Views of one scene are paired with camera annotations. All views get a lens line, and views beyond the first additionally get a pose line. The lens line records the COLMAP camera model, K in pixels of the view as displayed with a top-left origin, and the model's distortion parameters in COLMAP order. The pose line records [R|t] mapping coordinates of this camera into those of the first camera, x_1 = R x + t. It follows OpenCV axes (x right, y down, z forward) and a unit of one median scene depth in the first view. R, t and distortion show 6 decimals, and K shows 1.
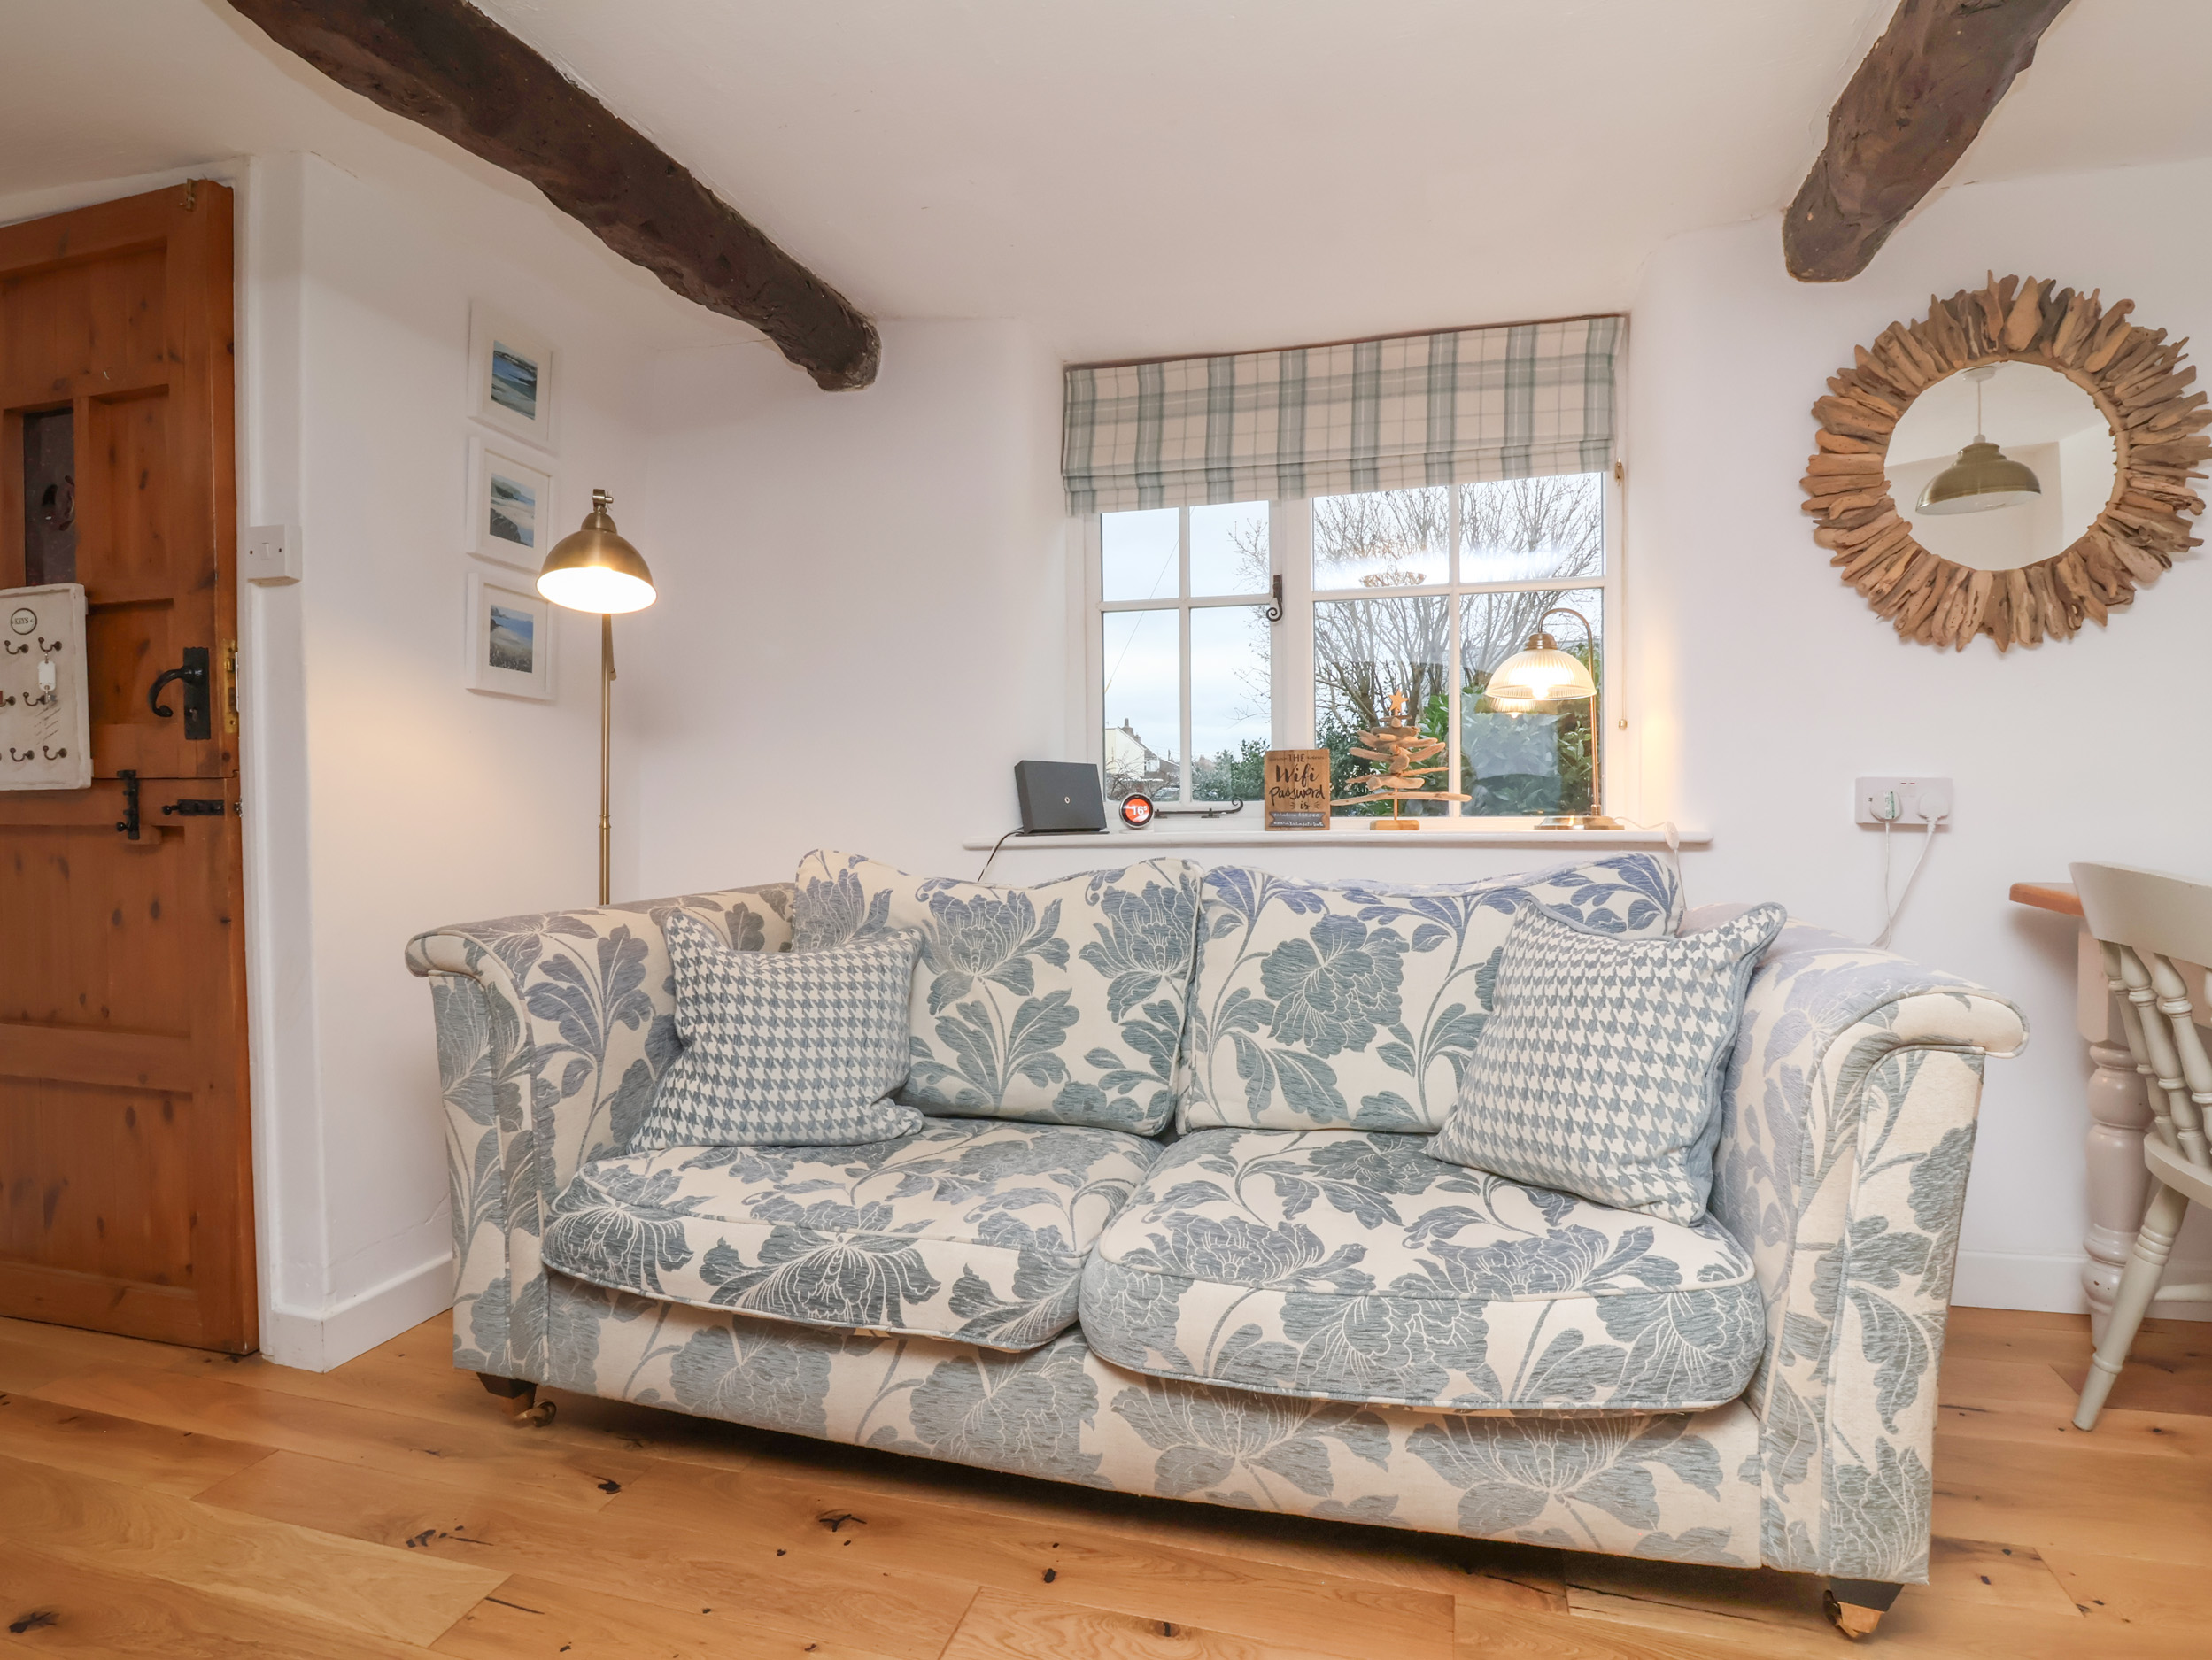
lens RADIAL K [[1160.1, 0, 1140.8], [0, 1160.1, 817.0], [0, 0, 1]] dist [-0.010749, 0.001385]
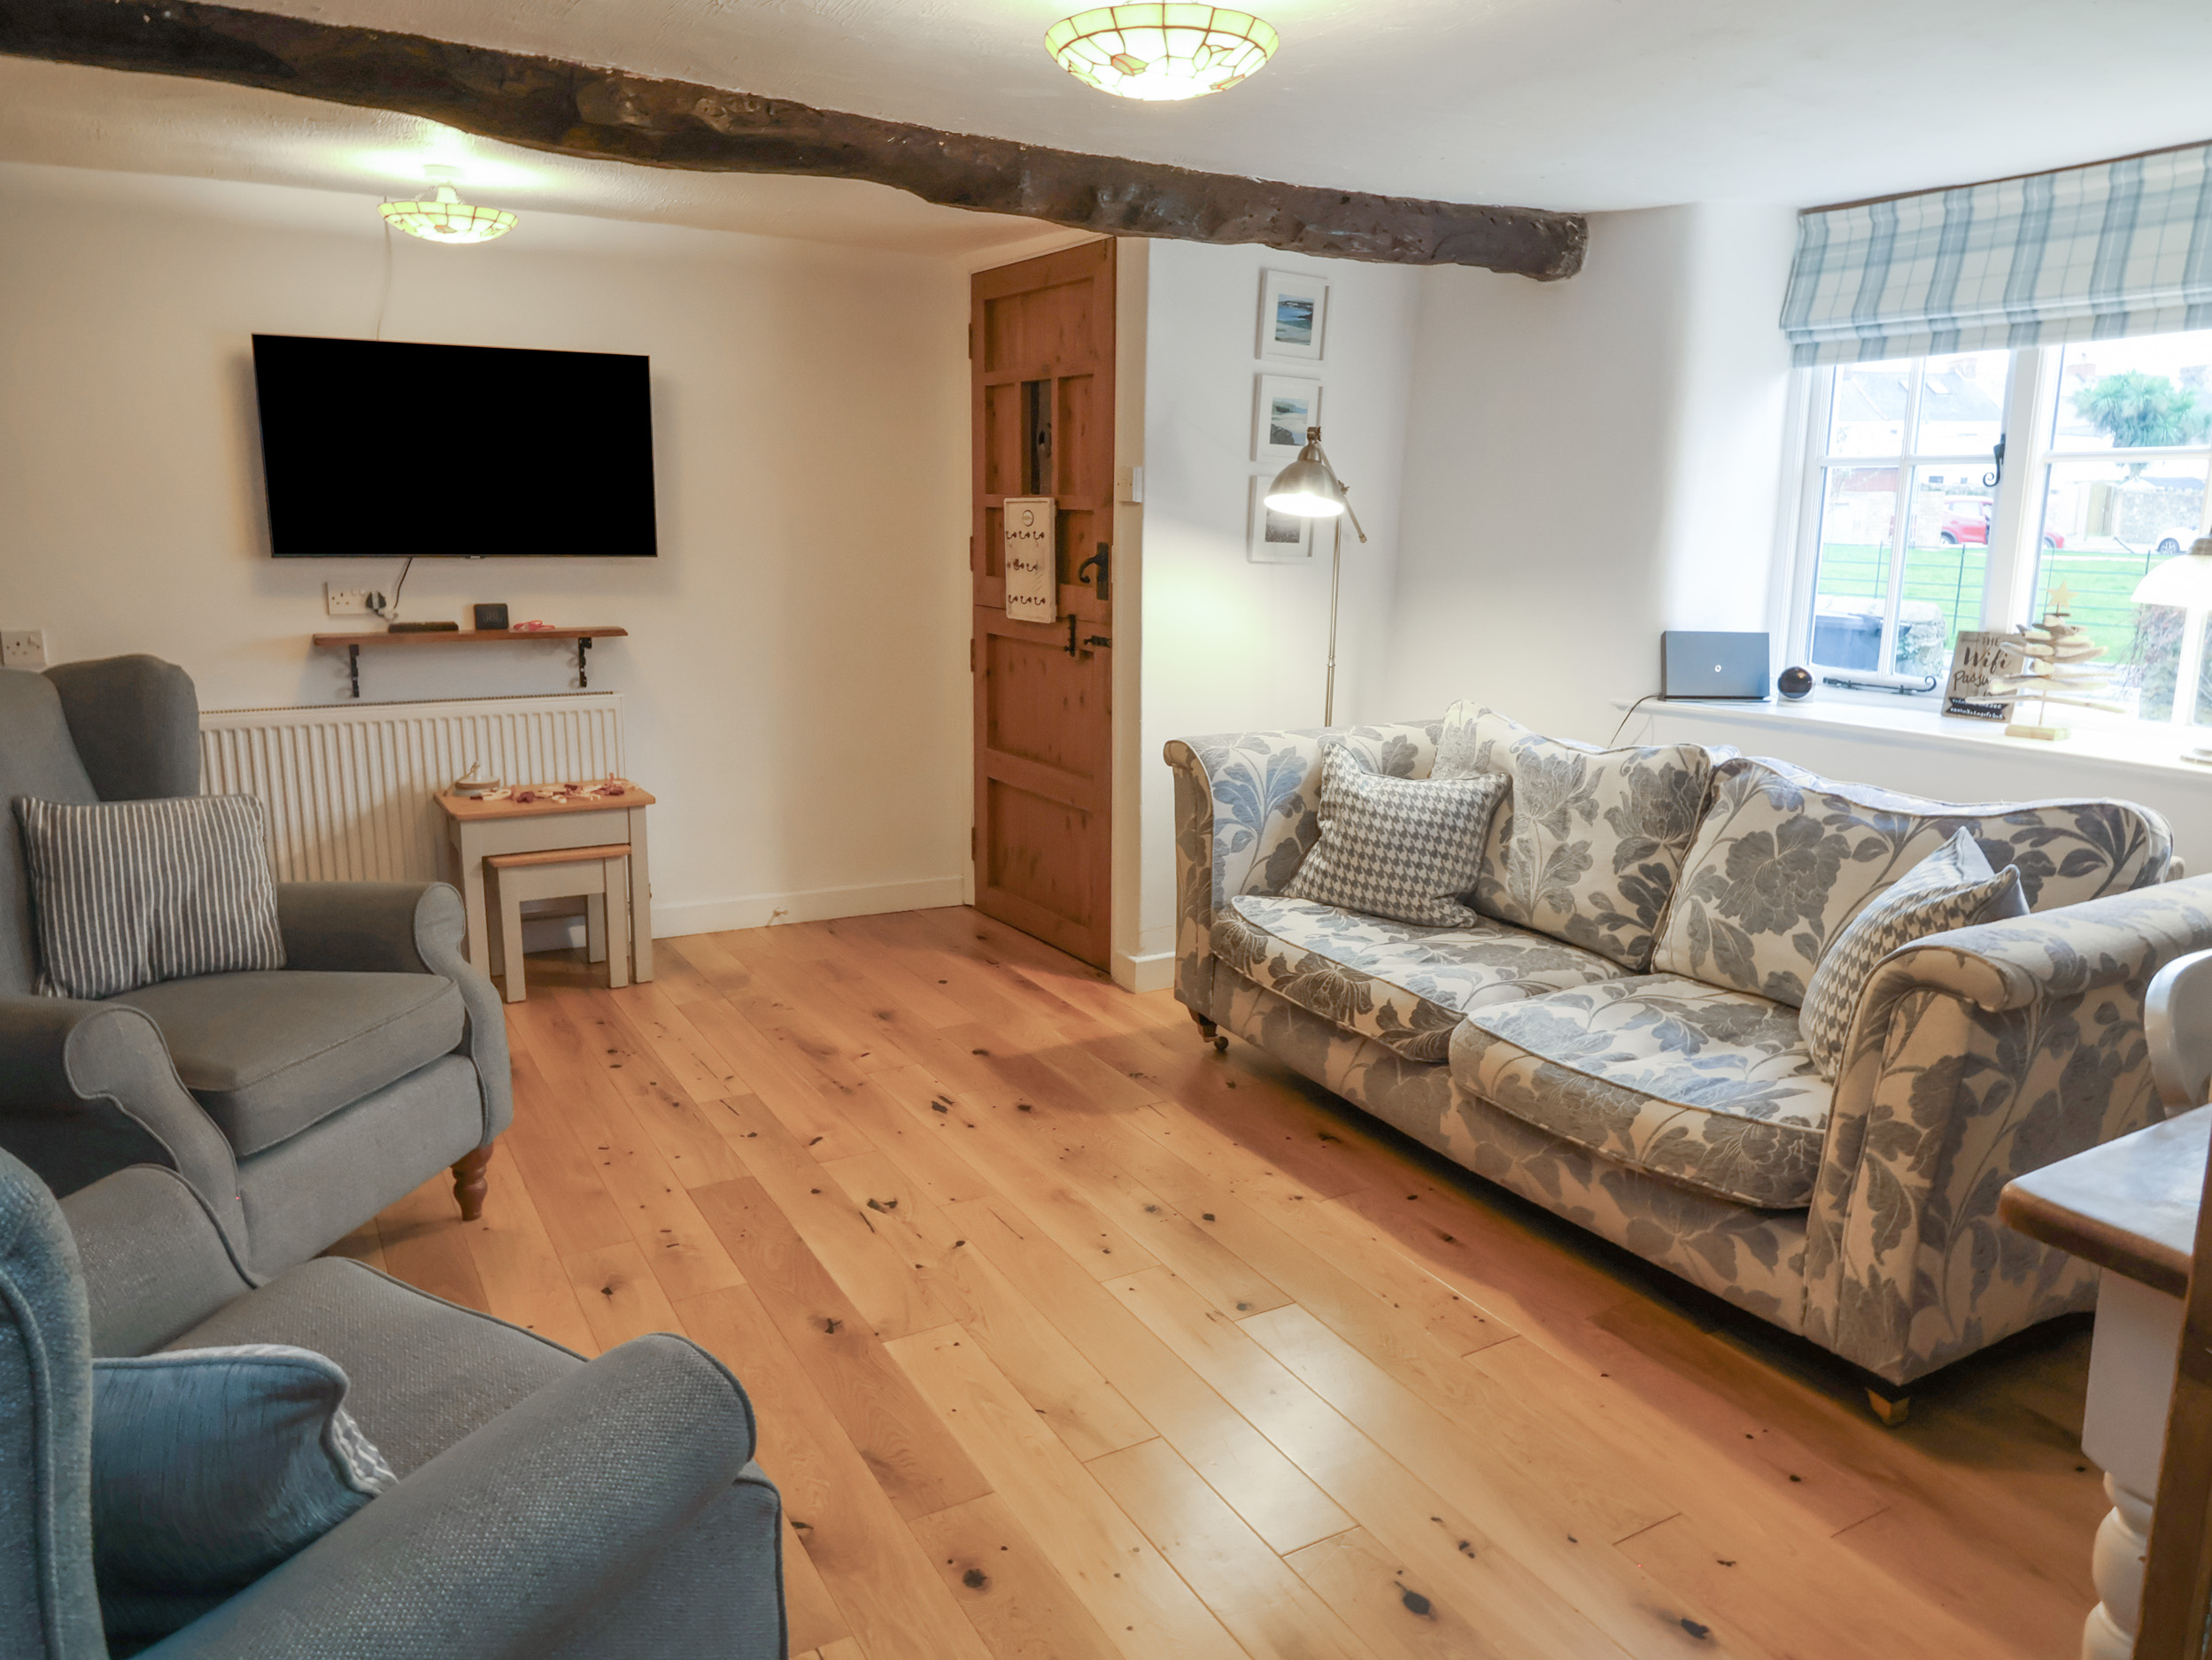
lens RADIAL K [[1515.5, 0, 1106.0], [0, 1515.5, 830.0], [0, 0, 1]] dist [-0.004186, -0.002961]
pose [[0.697489, 0.163556, -0.697681, 0.760105], [-0.032160, 0.979768, 0.197534, -0.178329], [0.715874, -0.115340, 0.688637, -0.513367]]
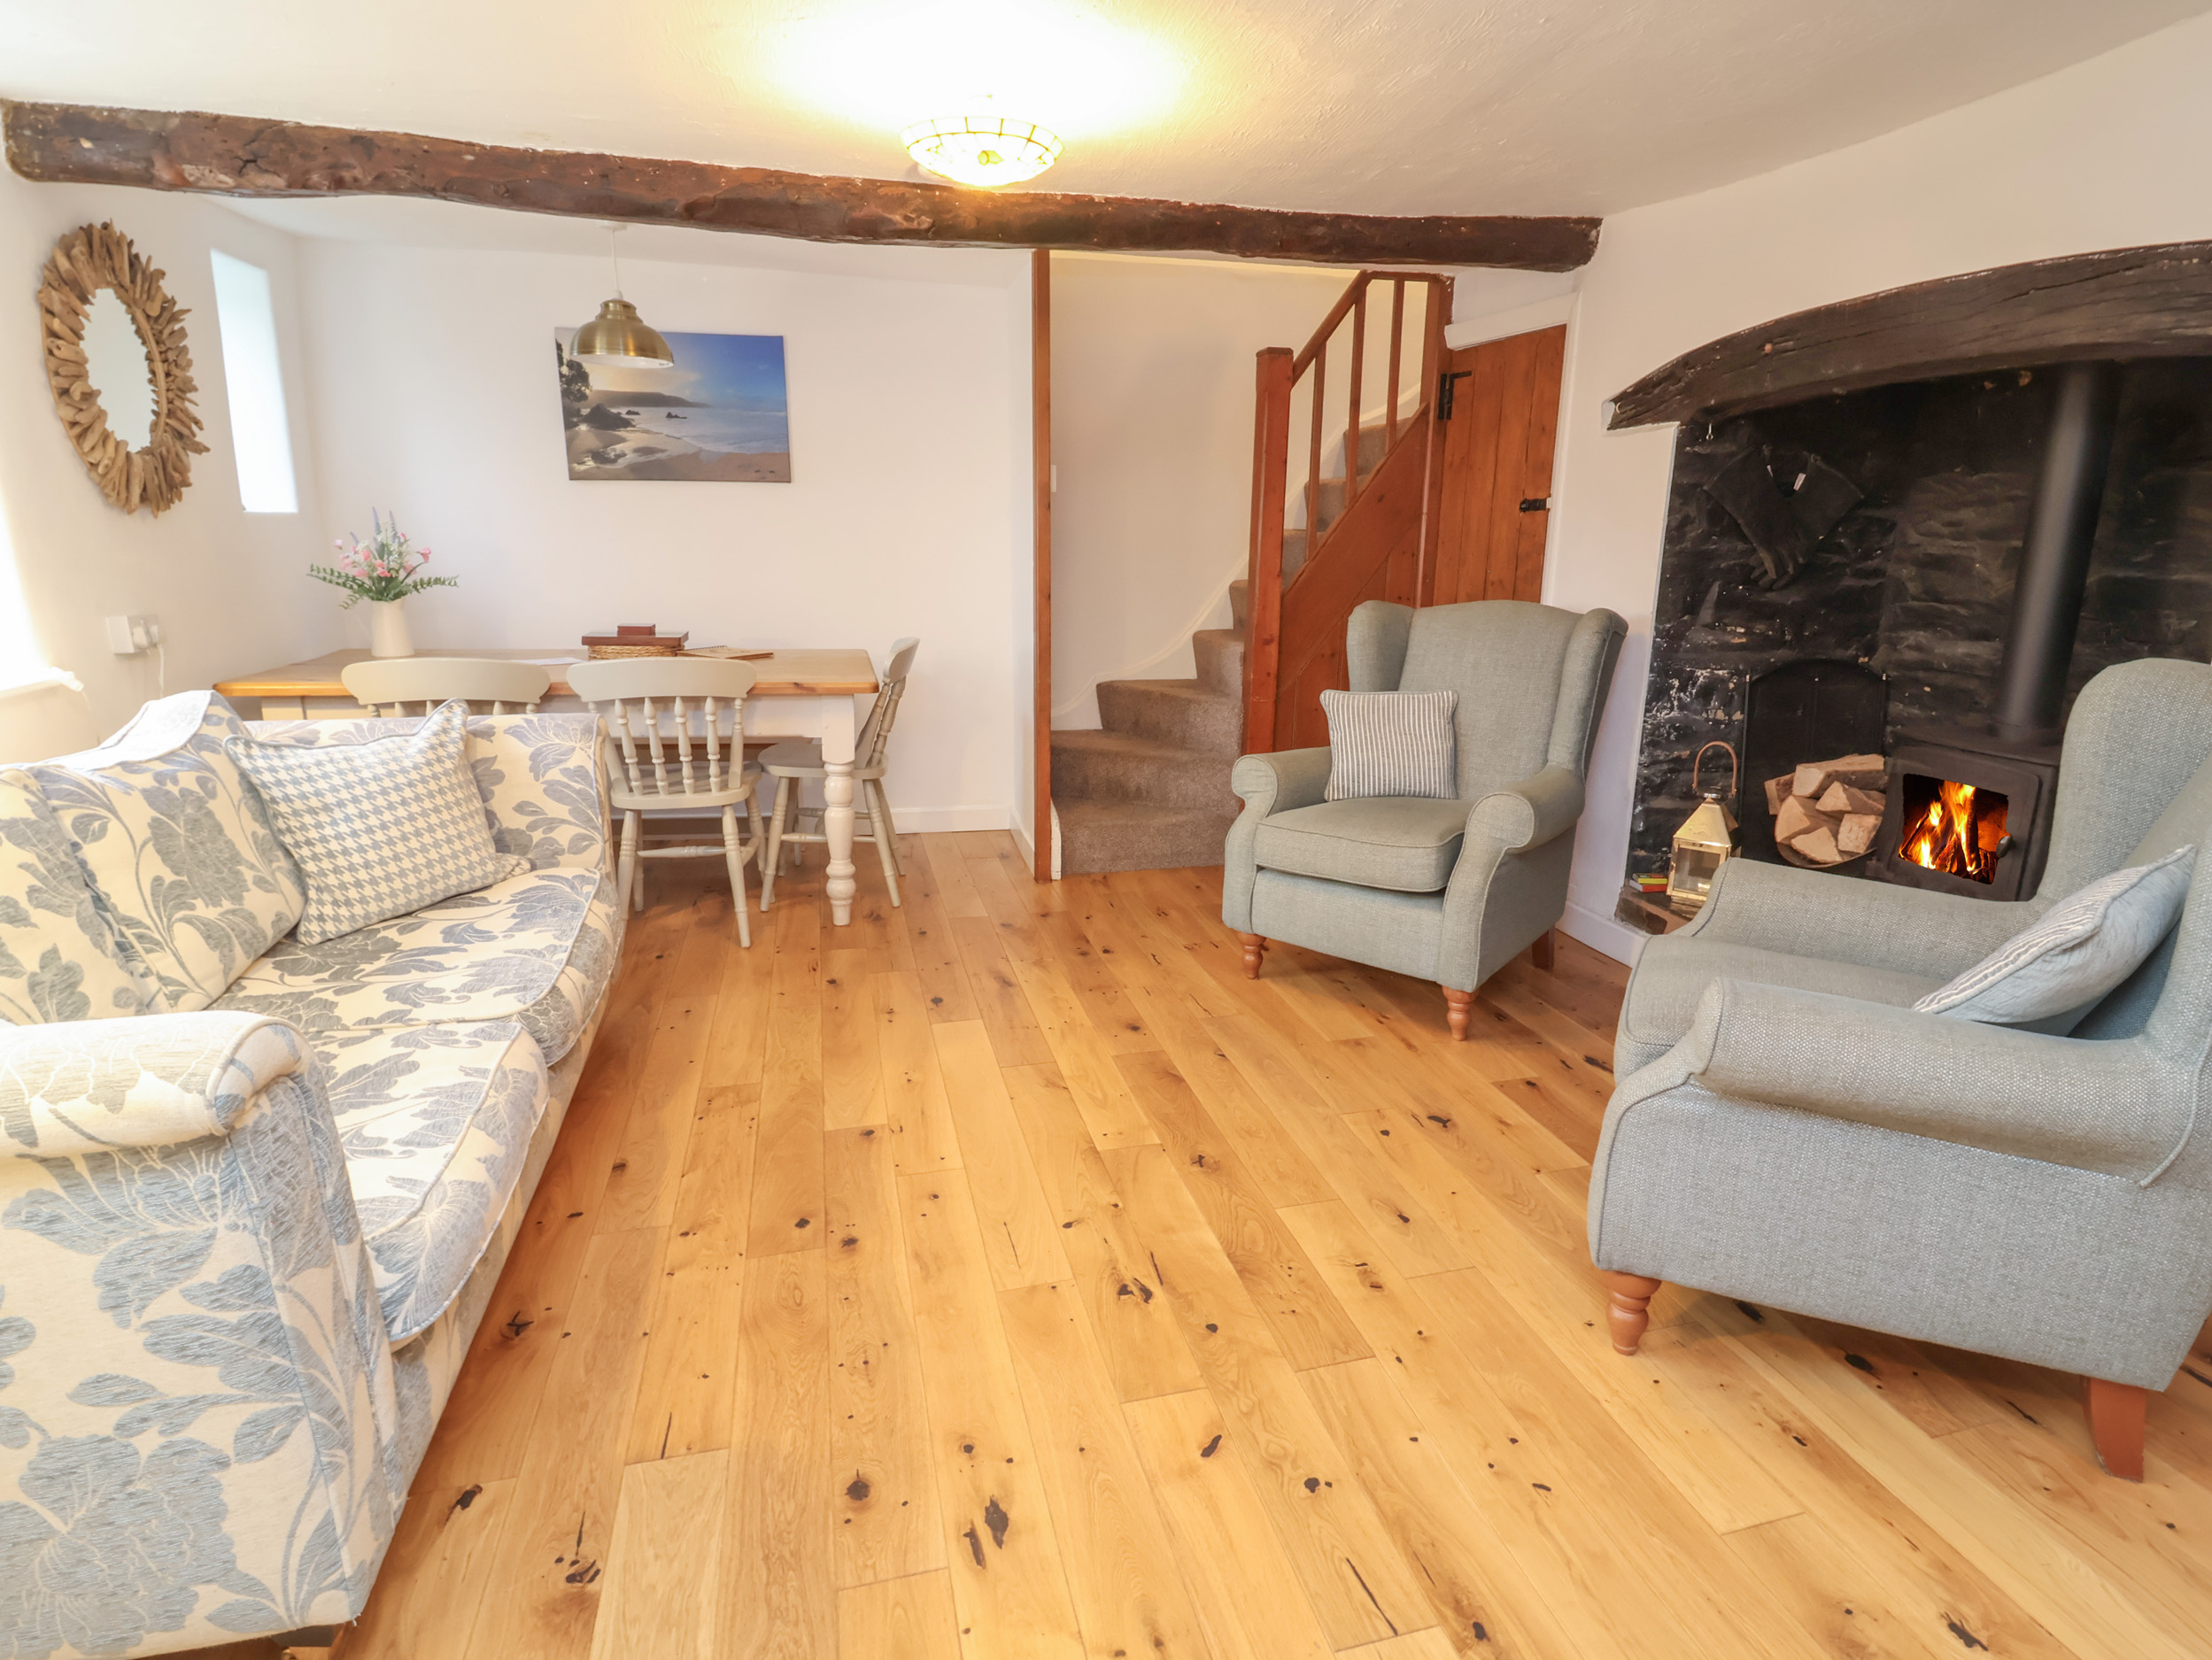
lens RADIAL K [[1160.1, 0, 1140.8], [0, 1160.1, 817.0], [0, 0, 1]] dist [-0.010749, 0.001385]
pose [[-0.506201, -0.209692, 0.836534, -1.190219], [0.003931, 0.969419, 0.245380, -0.142937], [-0.862407, 0.127501, -0.489896, 0.791818]]
